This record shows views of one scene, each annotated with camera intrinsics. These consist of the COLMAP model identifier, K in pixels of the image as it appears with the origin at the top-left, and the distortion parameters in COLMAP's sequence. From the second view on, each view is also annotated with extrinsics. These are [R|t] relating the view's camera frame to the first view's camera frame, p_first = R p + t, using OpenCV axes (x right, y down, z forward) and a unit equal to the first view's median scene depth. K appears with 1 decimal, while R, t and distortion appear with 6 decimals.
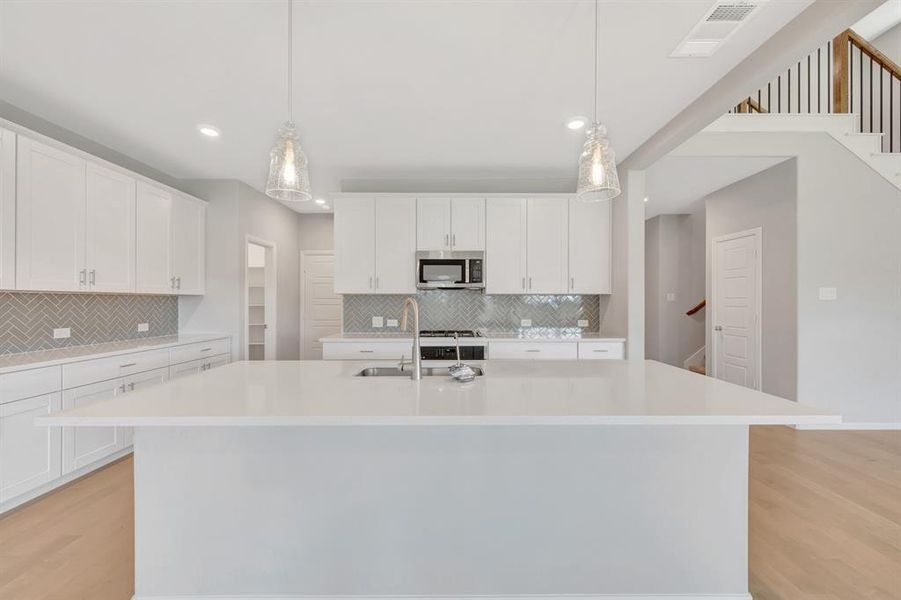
lens RADIAL K [[357.6, 0, 454.0], [0, 357.6, 302.2], [0, 0, 1]] dist [0.002744, 0.000144]
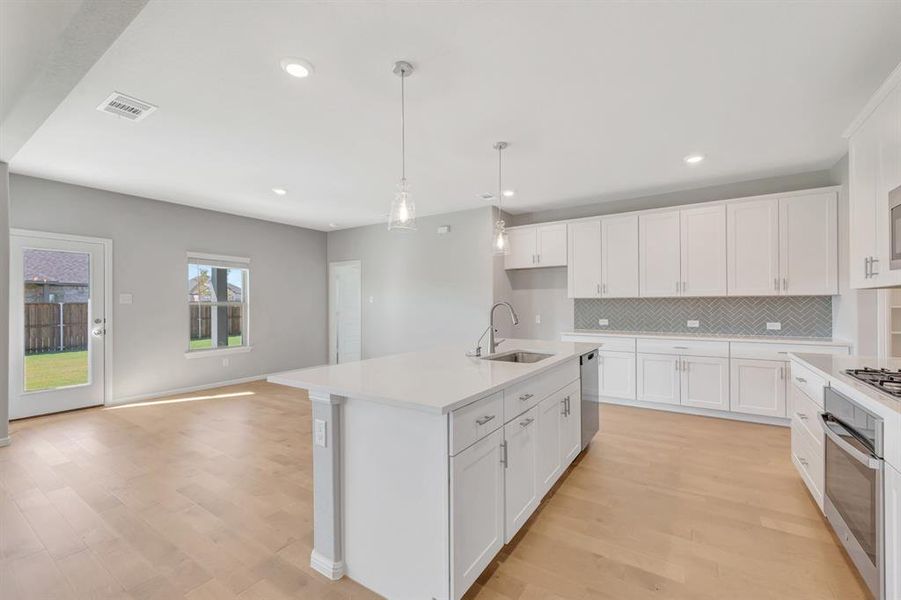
lens RADIAL K [[372.1, 0, 450.5], [0, 372.1, 300.0], [0, 0, 1]] dist [0.000170, 0.000057]
pose [[-0.576614, -0.007502, -0.816982, 0.584993], [0.003918, 0.999921, -0.011947, 0.000101], [0.817007, -0.010090, -0.576539, 0.783445]]
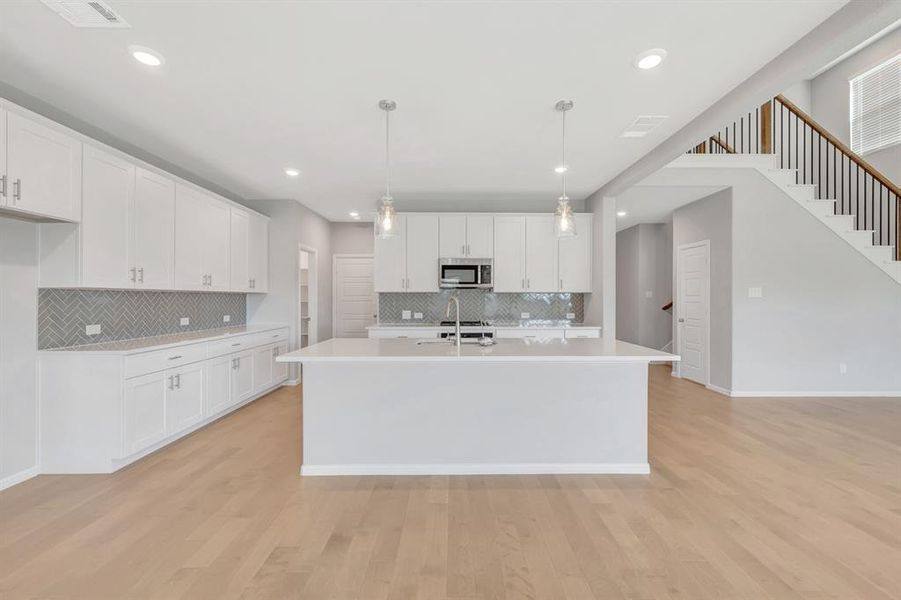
lens RADIAL K [[365.7, 0, 457.1], [0, 365.7, 303.3], [0, 0, 1]] dist [0.002078, 0.000257]
pose [[0.999953, 0.000144, 0.009728, -0.052460], [-0.000267, 0.999920, 0.012618, -0.000202], [-0.009726, -0.012620, 0.999873, -0.295189]]
